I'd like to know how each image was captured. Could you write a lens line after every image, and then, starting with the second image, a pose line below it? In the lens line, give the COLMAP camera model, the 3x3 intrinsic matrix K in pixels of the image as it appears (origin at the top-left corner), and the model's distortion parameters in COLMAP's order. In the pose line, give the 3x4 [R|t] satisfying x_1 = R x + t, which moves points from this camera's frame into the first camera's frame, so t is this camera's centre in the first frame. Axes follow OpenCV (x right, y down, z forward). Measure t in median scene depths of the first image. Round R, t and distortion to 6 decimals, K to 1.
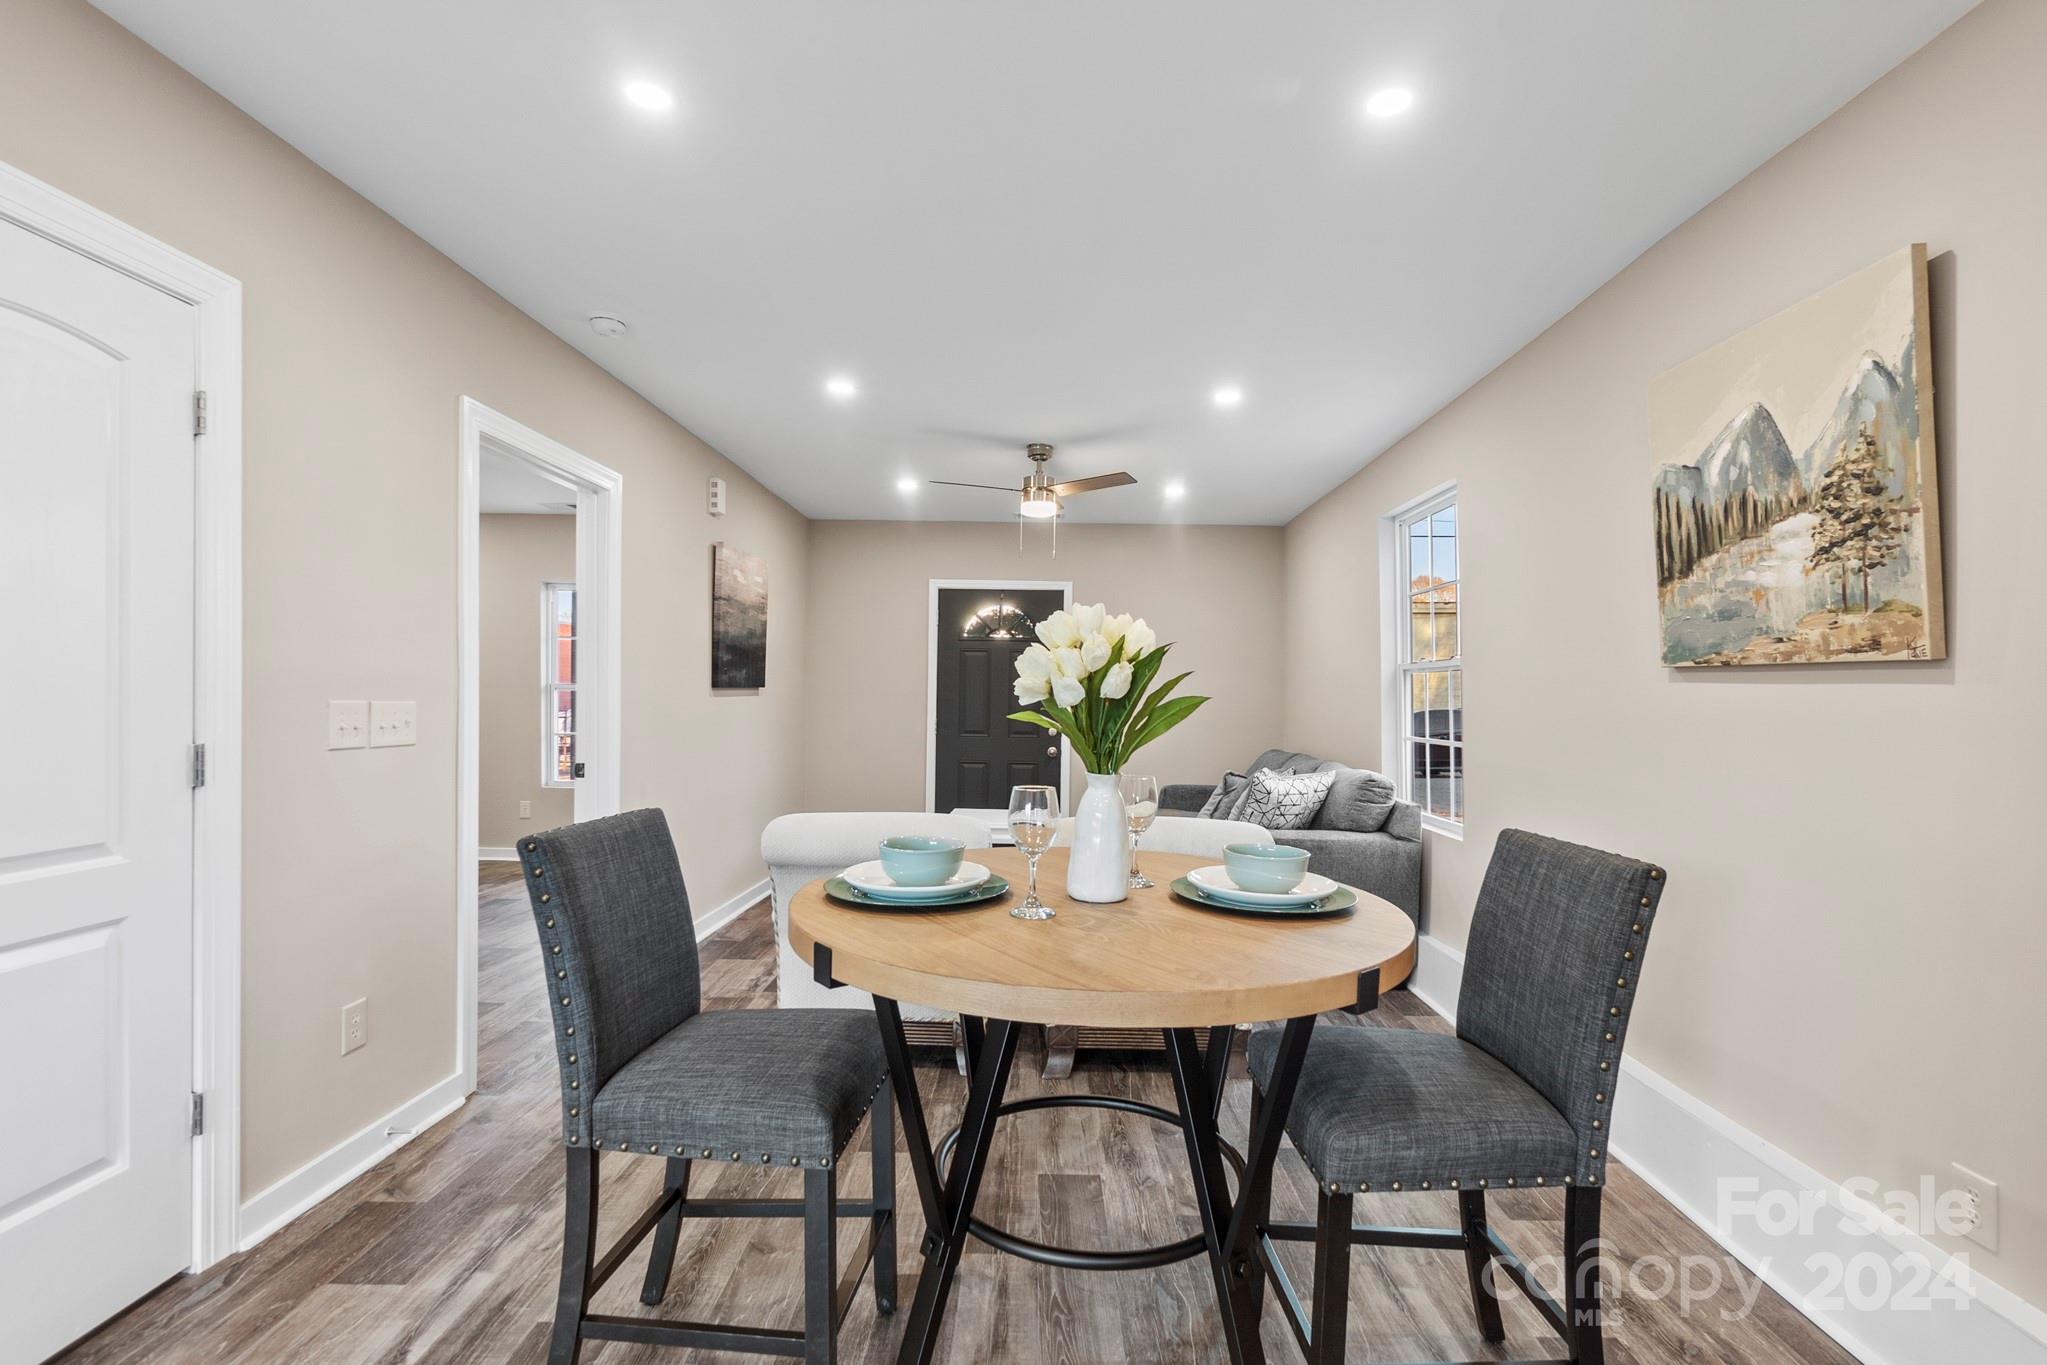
lens RADIAL K [[906.5, 0, 1052.7], [0, 906.5, 704.5], [0, 0, 1]] dist [-0.002787, -0.000385]
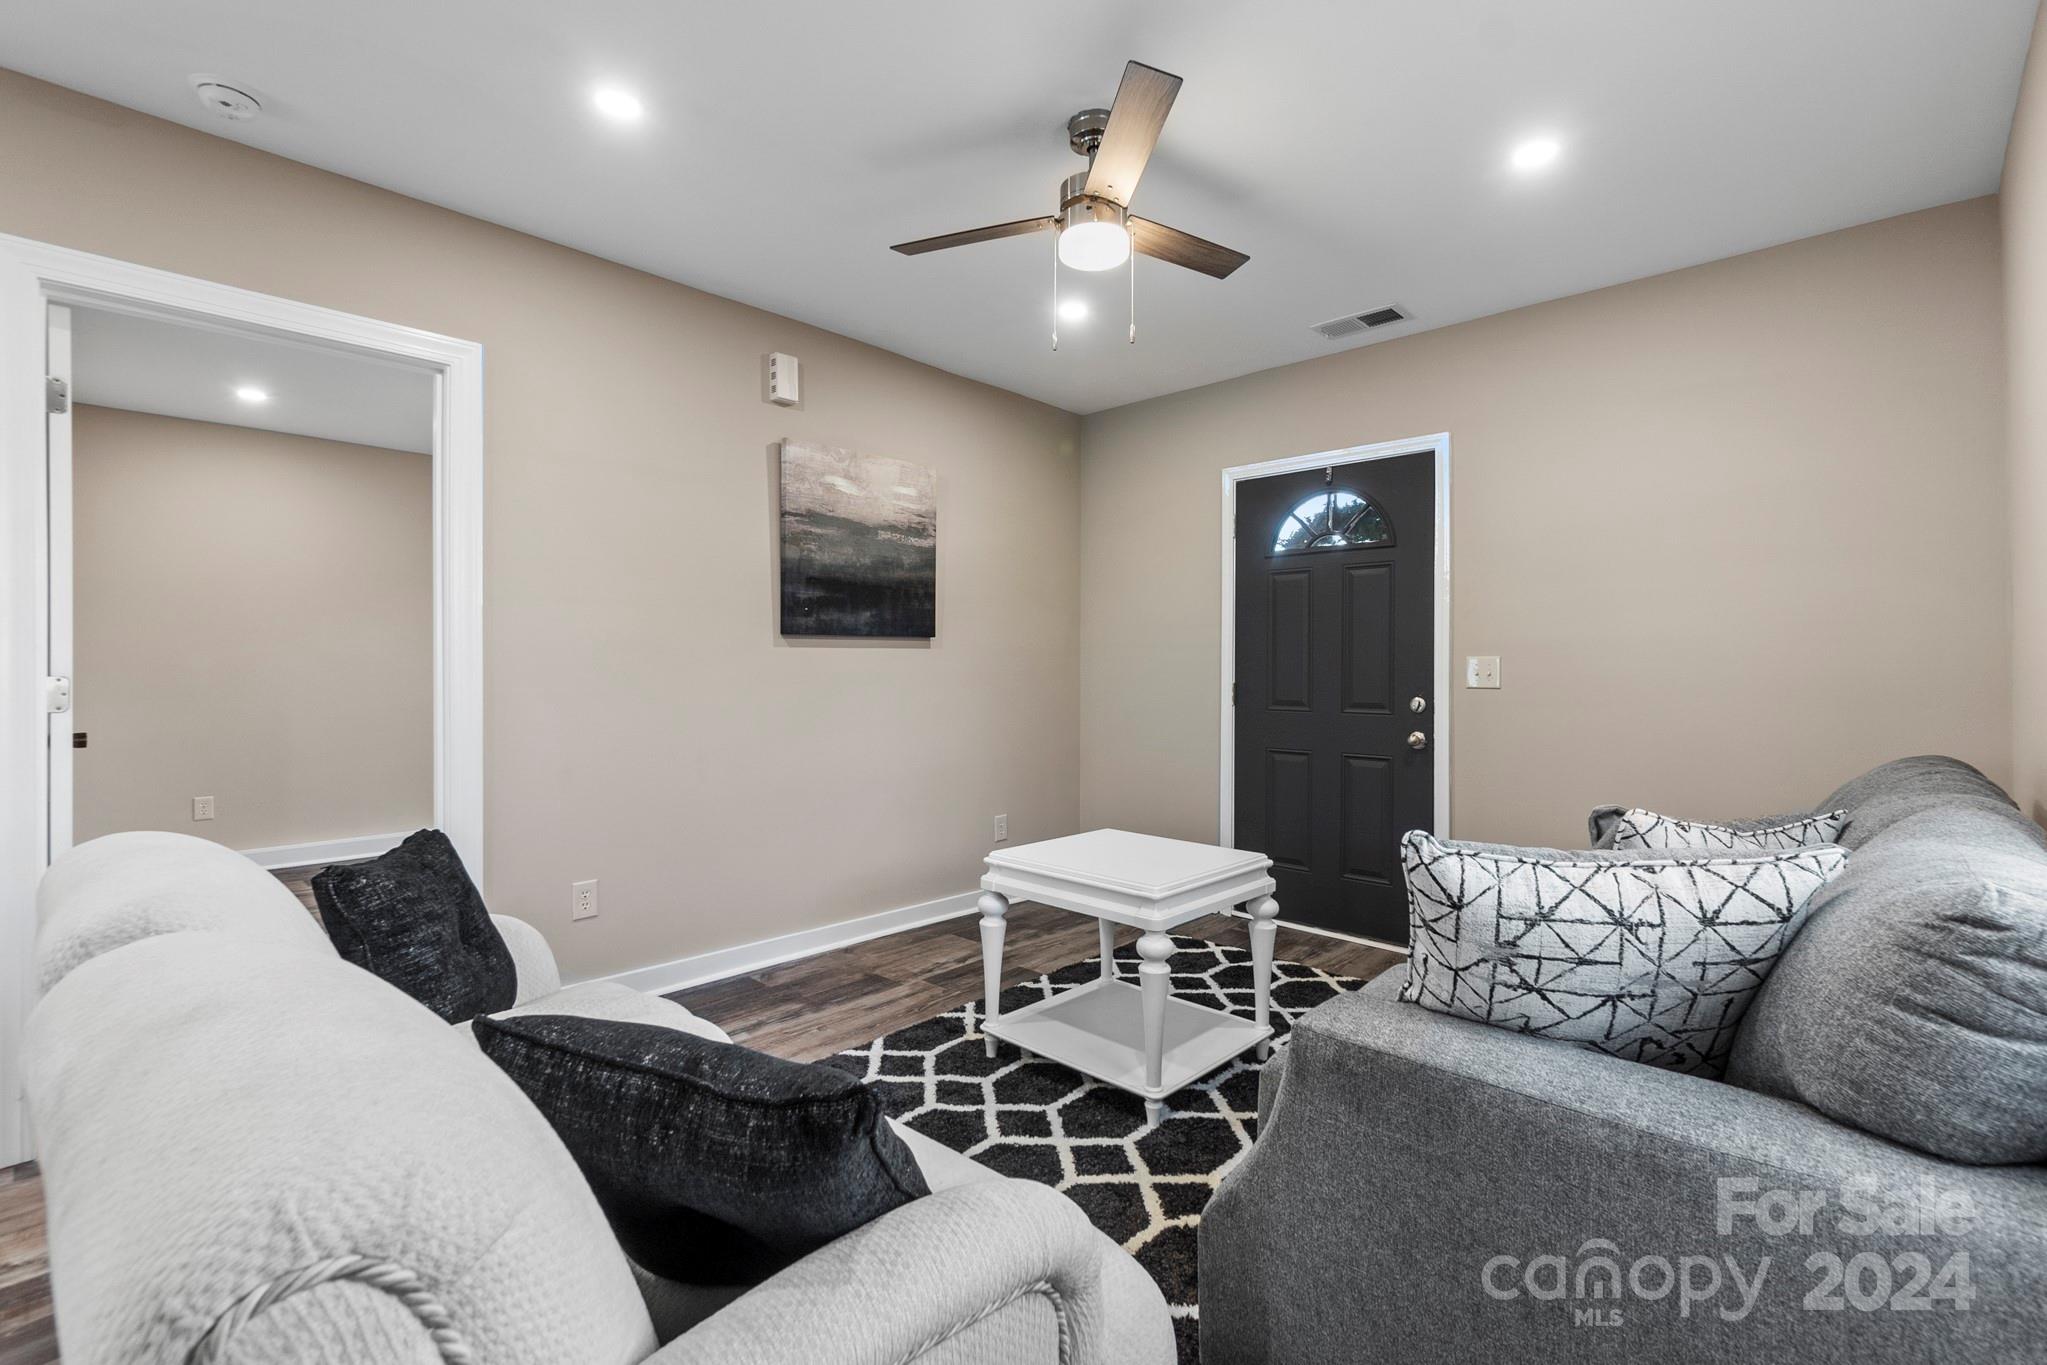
lens RADIAL K [[906.5, 0, 1043.8], [0, 906.5, 666.6], [0, 0, 1]] dist [-0.002787, -0.000385]
pose [[0.748737, -0.018743, -0.662602, 0.583571], [0.006220, 0.999755, -0.021252, 0.051166], [0.662838, 0.011791, 0.748670, 1.243622]]
